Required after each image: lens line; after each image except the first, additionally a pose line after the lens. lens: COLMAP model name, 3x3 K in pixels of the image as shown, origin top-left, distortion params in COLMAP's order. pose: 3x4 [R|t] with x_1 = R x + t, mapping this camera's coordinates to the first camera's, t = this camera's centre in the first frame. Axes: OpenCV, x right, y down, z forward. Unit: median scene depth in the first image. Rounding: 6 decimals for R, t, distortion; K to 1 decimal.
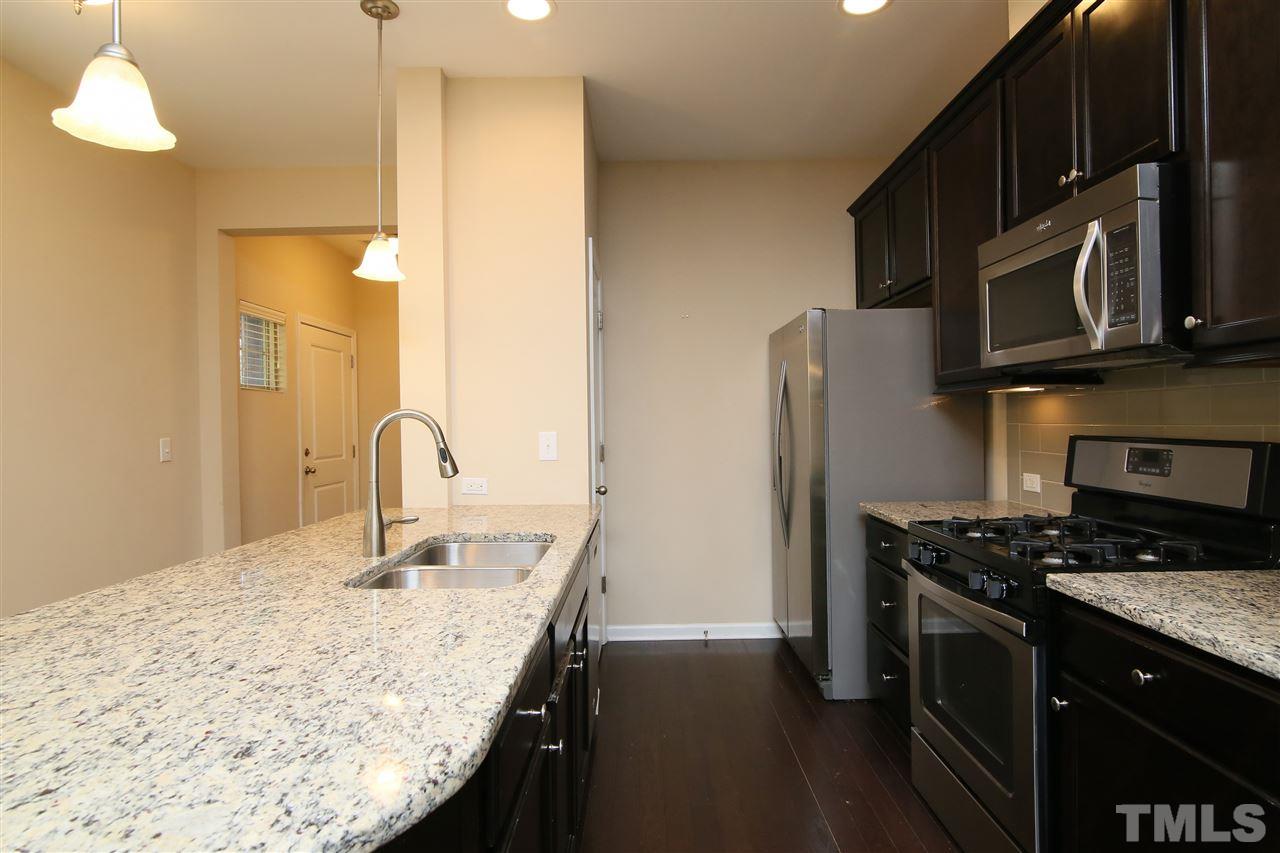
lens RADIAL K [[660.4, 0, 668.1], [0, 660.4, 424.1], [0, 0, 1]] dist [-0.011605, -0.000929]
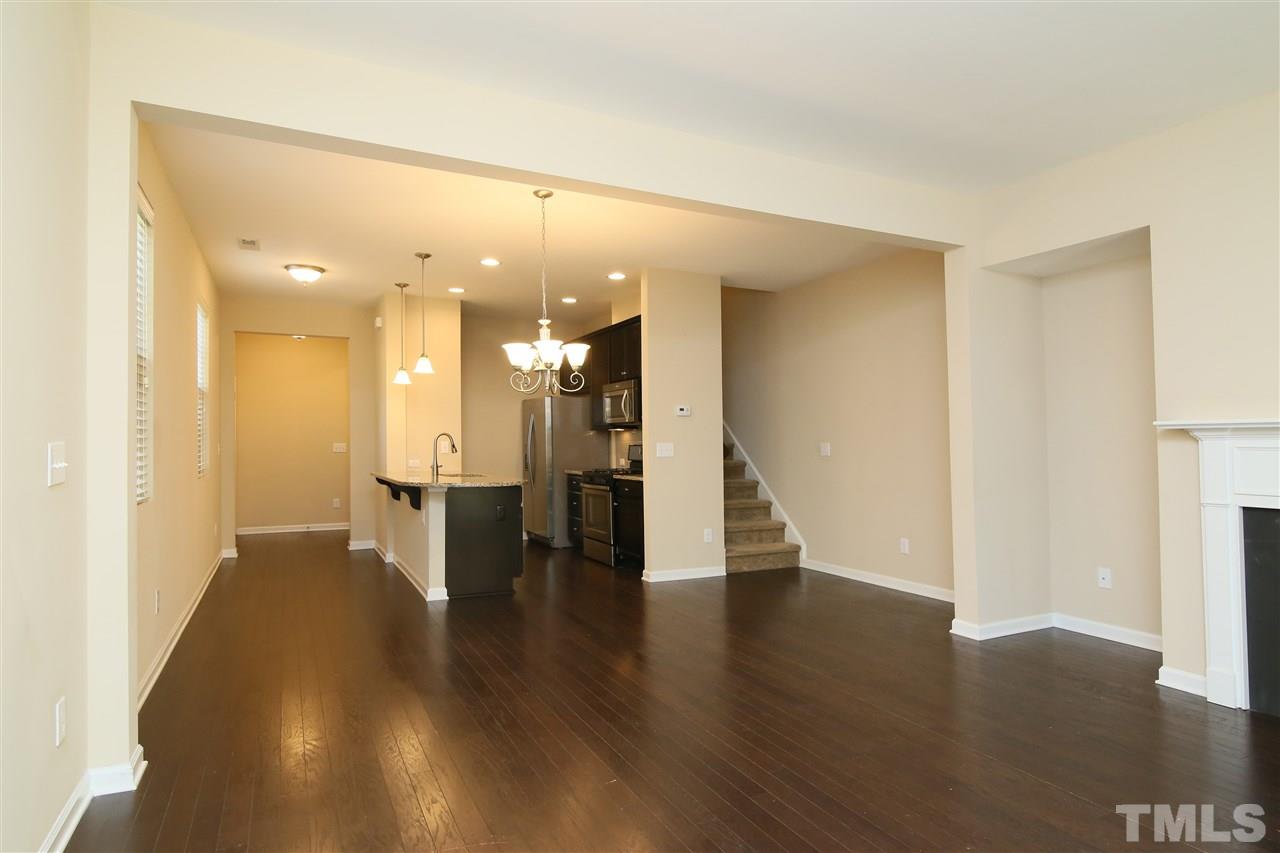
lens RADIAL K [[696.6, 0, 629.3], [0, 696.6, 426.0], [0, 0, 1]] dist [-0.018767, -0.000502]
pose [[0.910420, 0.021408, 0.413131, -0.655849], [-0.009629, 0.999486, -0.030572, 0.024856], [-0.413574, 0.023855, 0.910158, -1.723436]]
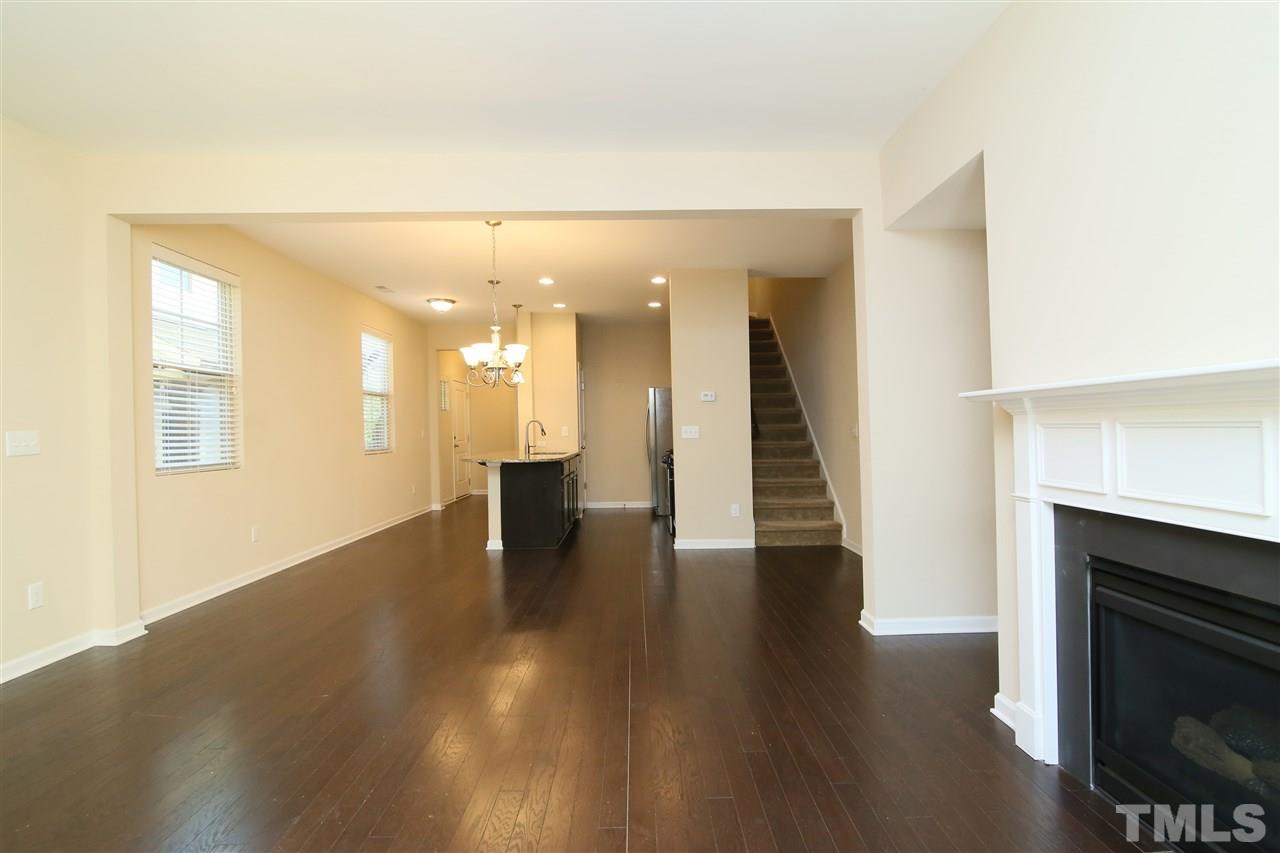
lens RADIAL K [[584.0, 0, 653.5], [0, 584.0, 428.9], [0, 0, 1]] dist [-0.022188, -0.000552]
pose [[1.000000, 0.000805, -0.000486, 0.250256], [-0.000805, 1.000000, -0.000273, 0.021456], [0.000485, 0.000273, 1.000000, -1.827171]]
